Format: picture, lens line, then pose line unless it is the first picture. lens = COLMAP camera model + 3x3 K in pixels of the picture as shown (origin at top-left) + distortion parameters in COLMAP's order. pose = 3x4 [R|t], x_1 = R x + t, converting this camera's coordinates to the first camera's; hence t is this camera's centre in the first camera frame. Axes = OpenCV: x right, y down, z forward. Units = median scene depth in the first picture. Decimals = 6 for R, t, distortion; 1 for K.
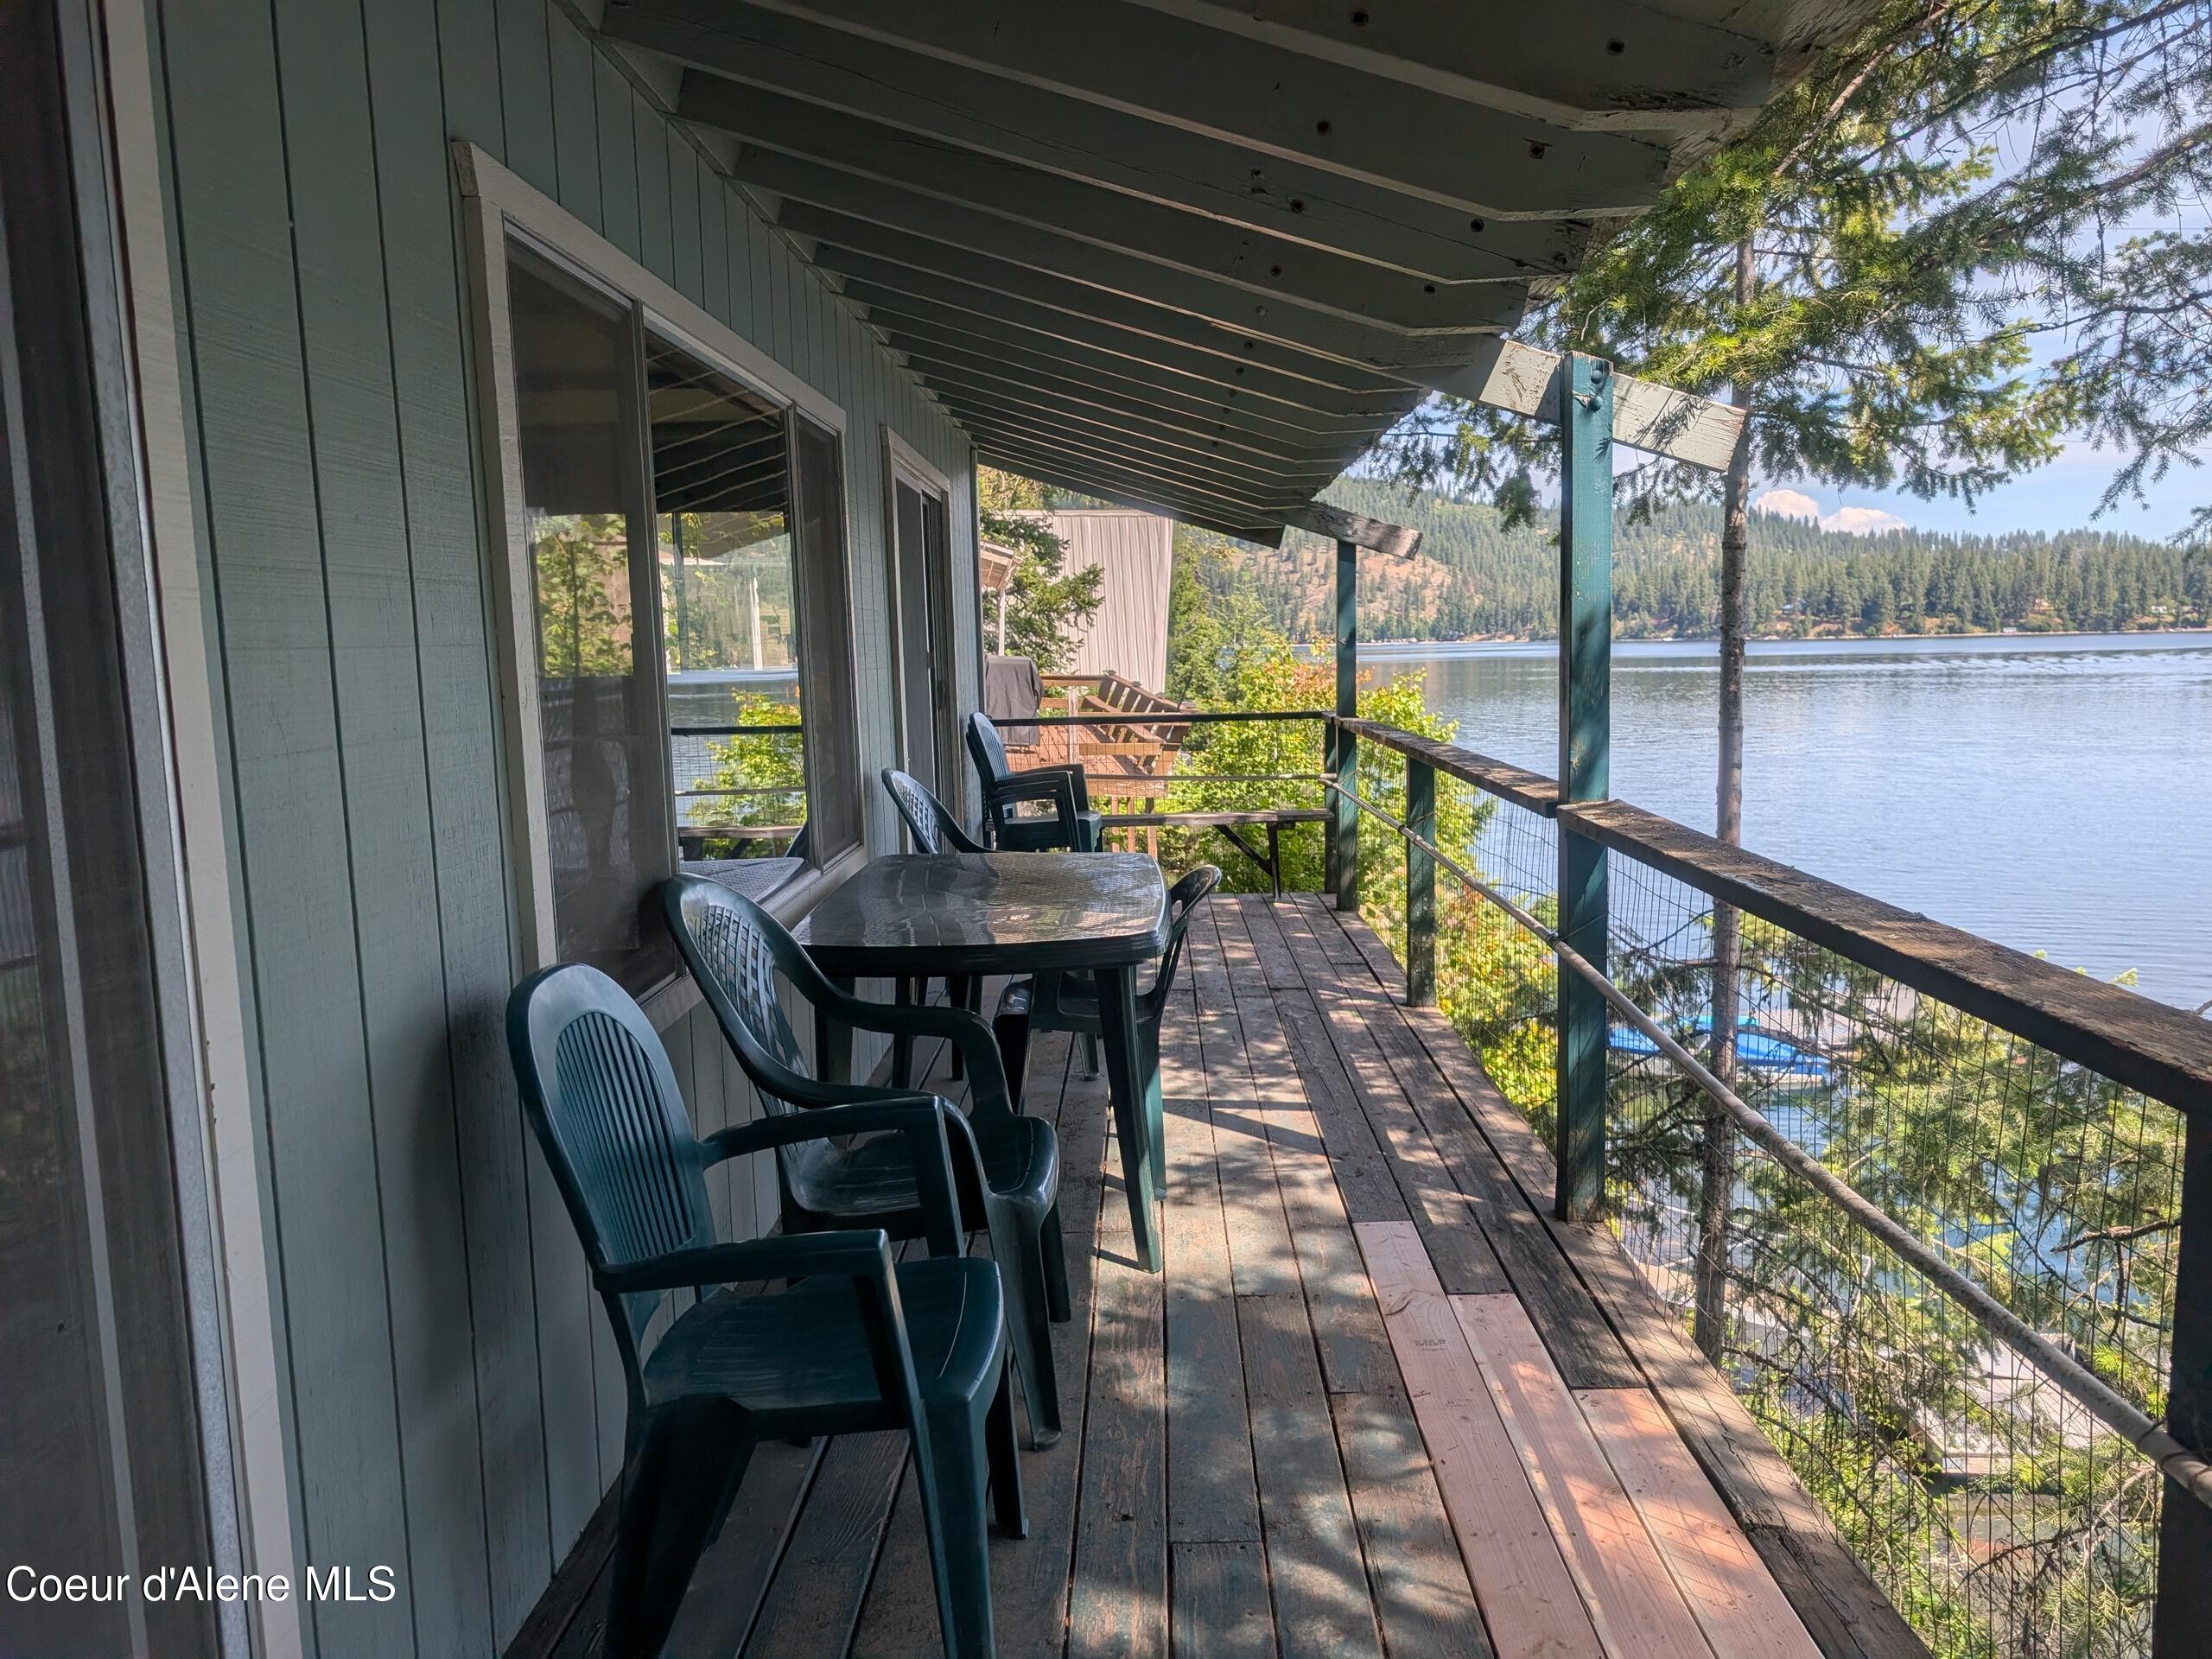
lens RADIAL K [[1609.7, 0, 1106.0], [0, 1609.7, 829.5], [0, 0, 1]] dist [0.020315, -0.010299]
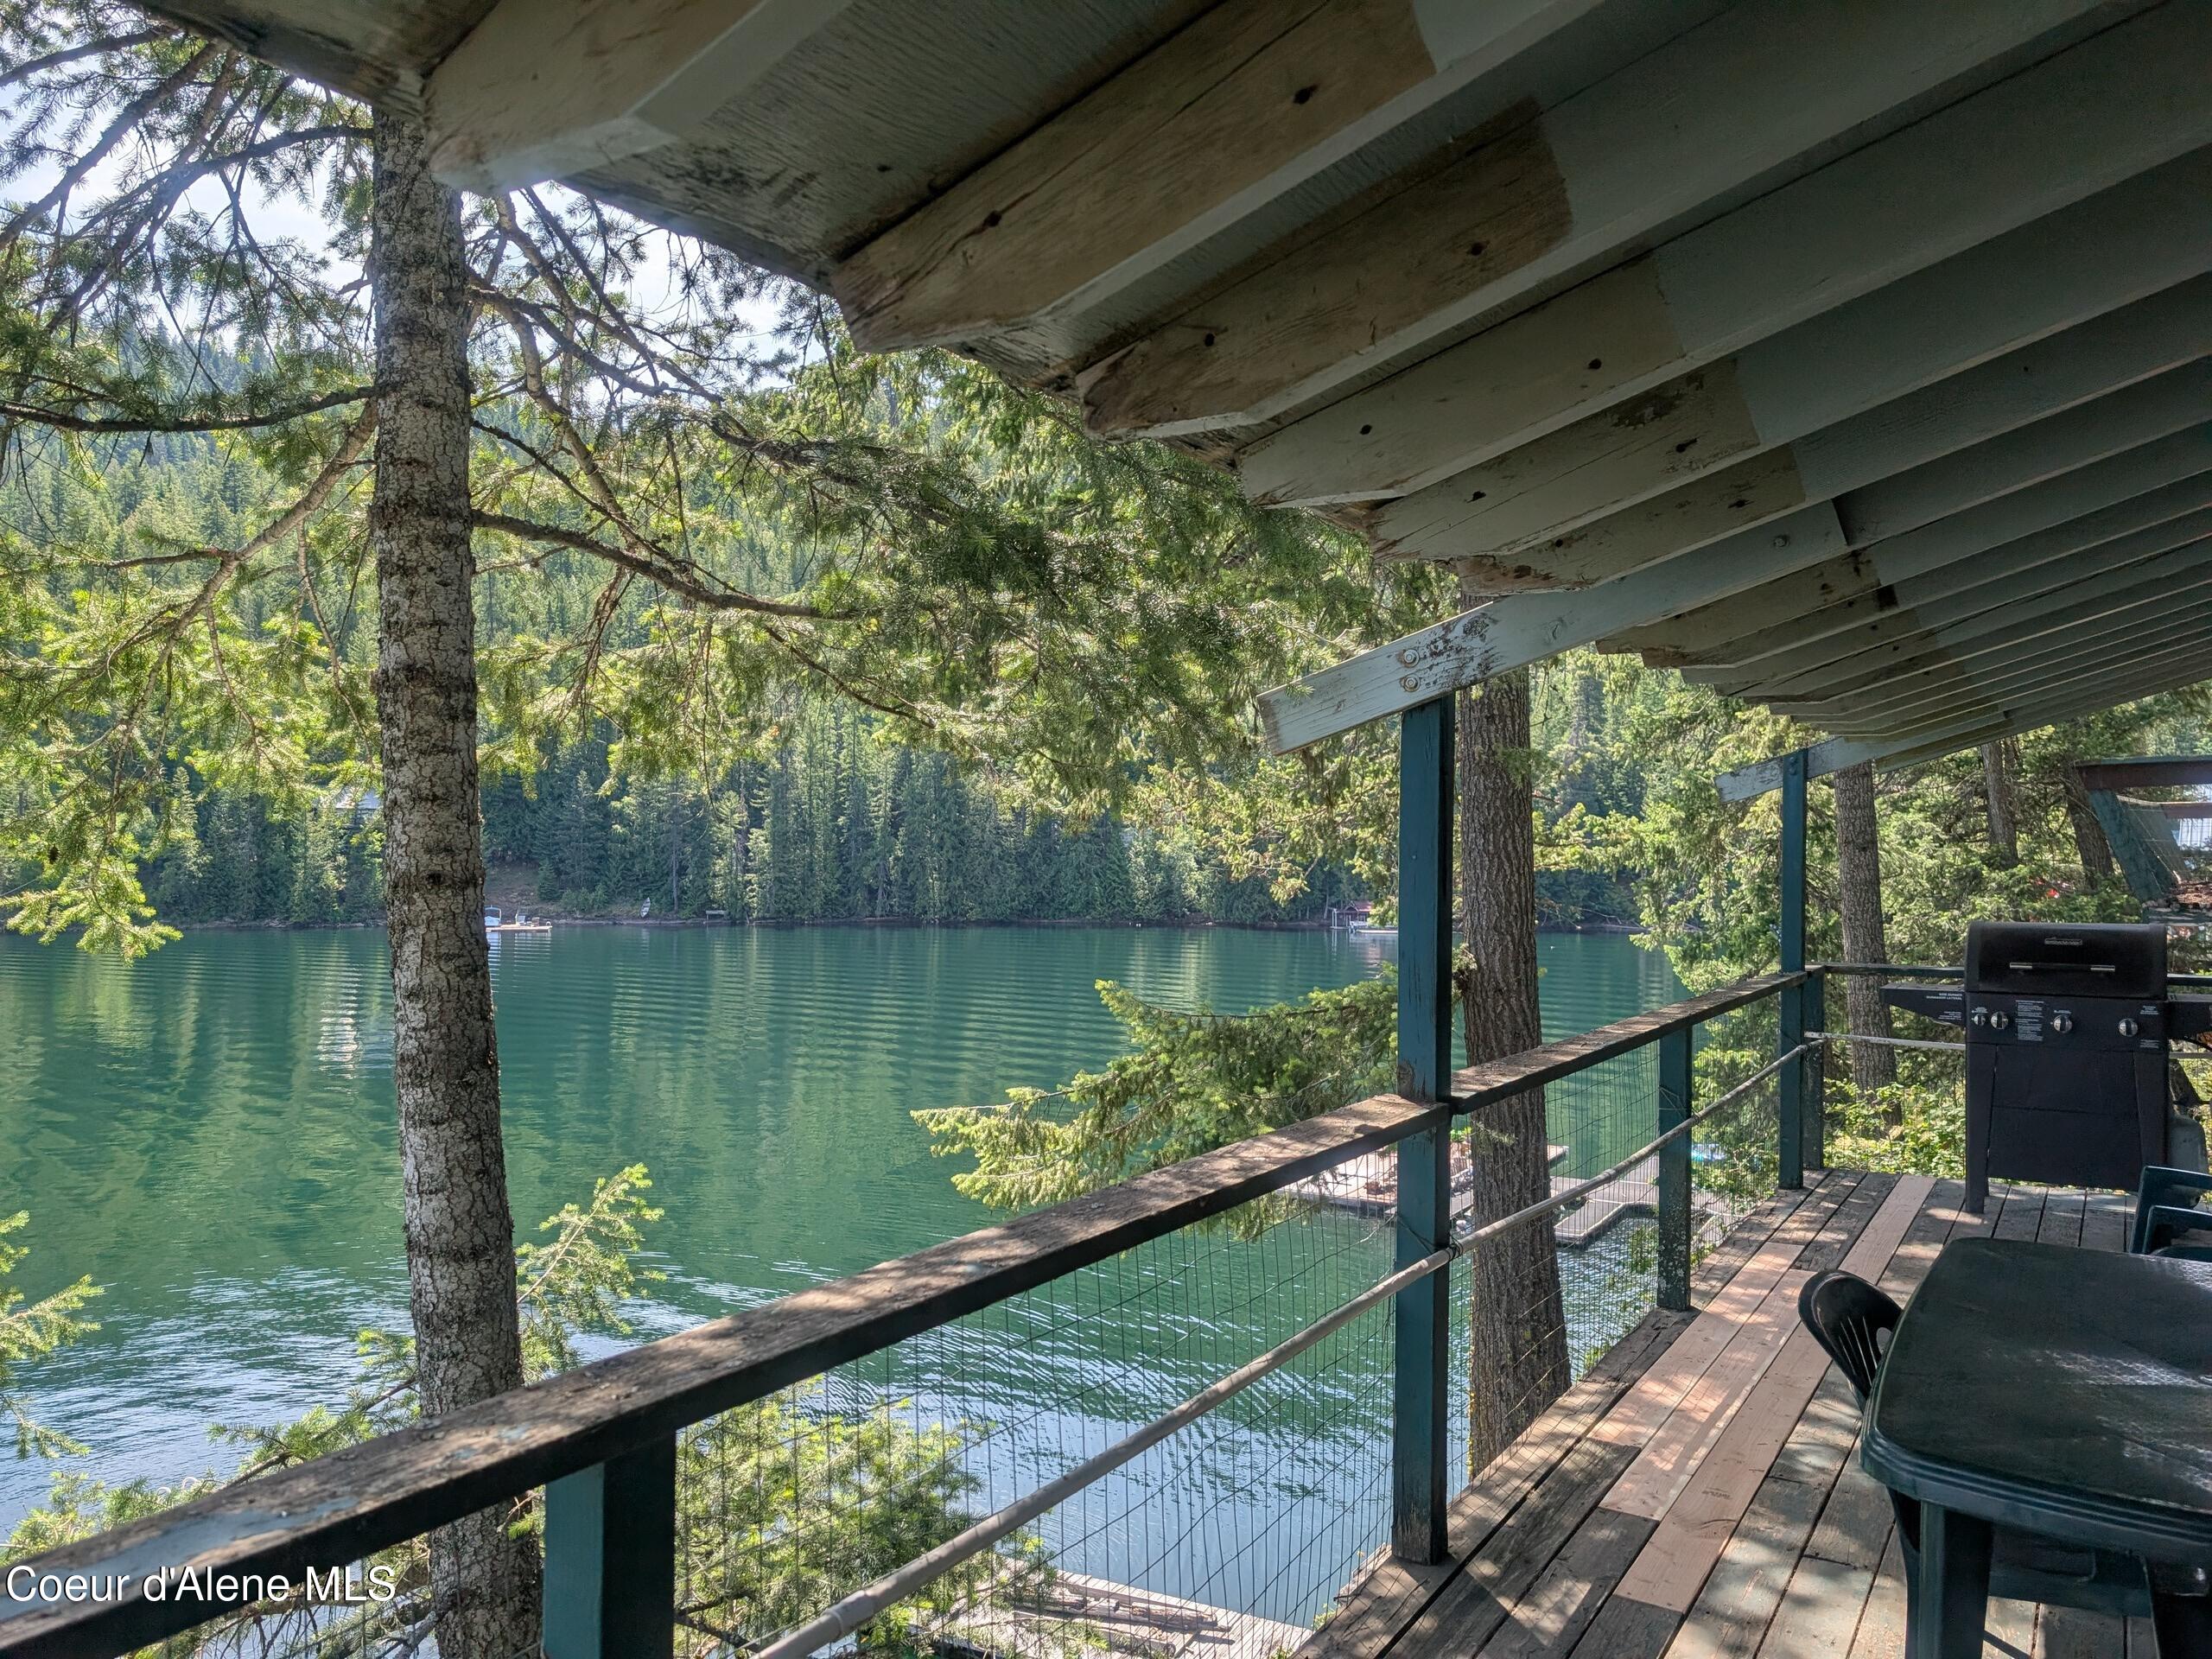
lens RADIAL K [[1609.7, 0, 1106.0], [0, 1609.7, 829.5], [0, 0, 1]] dist [0.020315, -0.010299]
pose [[-0.861843, 0.021056, 0.506737, -0.028745], [0.068892, 0.994738, 0.075836, -0.294308], [-0.502474, 0.100269, -0.858759, 2.162295]]
